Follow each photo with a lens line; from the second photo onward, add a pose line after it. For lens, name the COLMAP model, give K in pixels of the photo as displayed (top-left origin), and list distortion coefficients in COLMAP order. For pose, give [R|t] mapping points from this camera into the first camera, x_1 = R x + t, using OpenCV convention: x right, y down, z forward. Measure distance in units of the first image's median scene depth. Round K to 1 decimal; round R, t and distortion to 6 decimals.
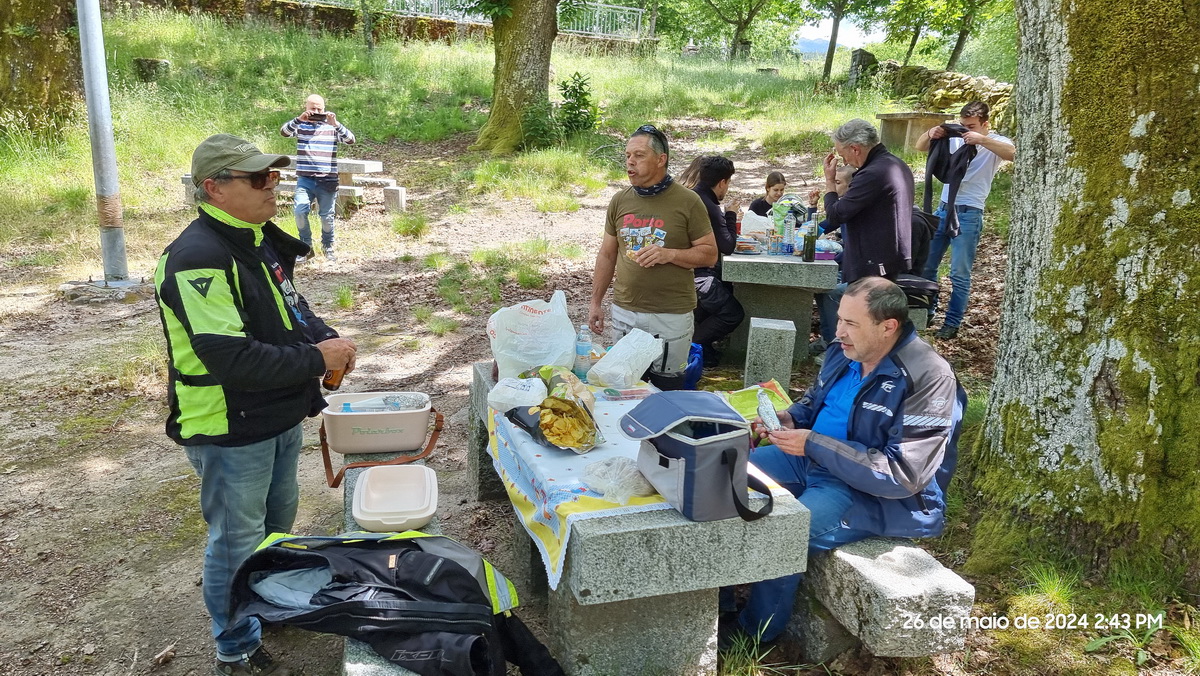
lens RADIAL K [[844.8, 0, 606.7], [0, 844.8, 344.6], [0, 0, 1]] dist [0.083724, -0.068786]
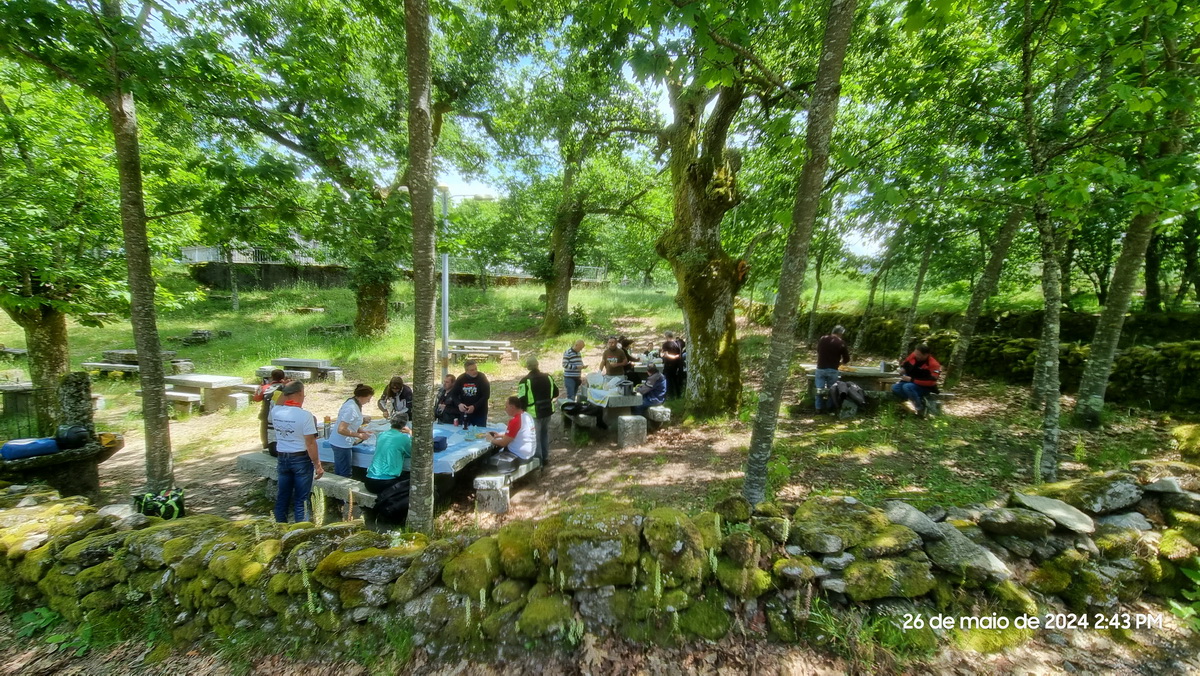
lens RADIAL K [[503.8, 0, 597.2], [0, 503.8, 344.7], [0, 0, 1]] dist [-0.003326, -0.000479]
pose [[0.998899, -0.033900, 0.032433, -0.030651], [0.039300, 0.982181, -0.183785, 0.065689], [-0.025625, 0.184857, 0.982431, -0.383688]]
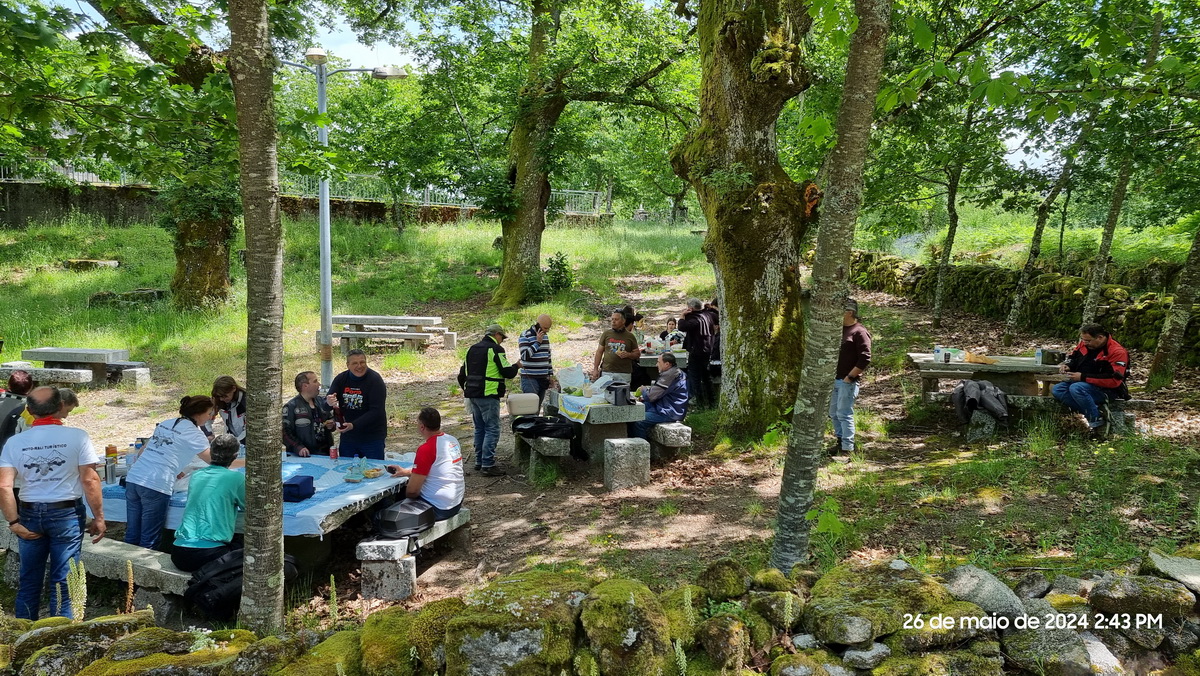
lens RADIAL K [[844.8, 0, 621.6], [0, 844.8, 338.3], [0, 0, 1]] dist [0.083724, -0.068786]
pose [[0.997609, -0.040529, 0.055986, -0.012685], [0.049102, 0.985665, -0.161413, 0.067421], [-0.048641, 0.163776, 0.985298, -0.398950]]
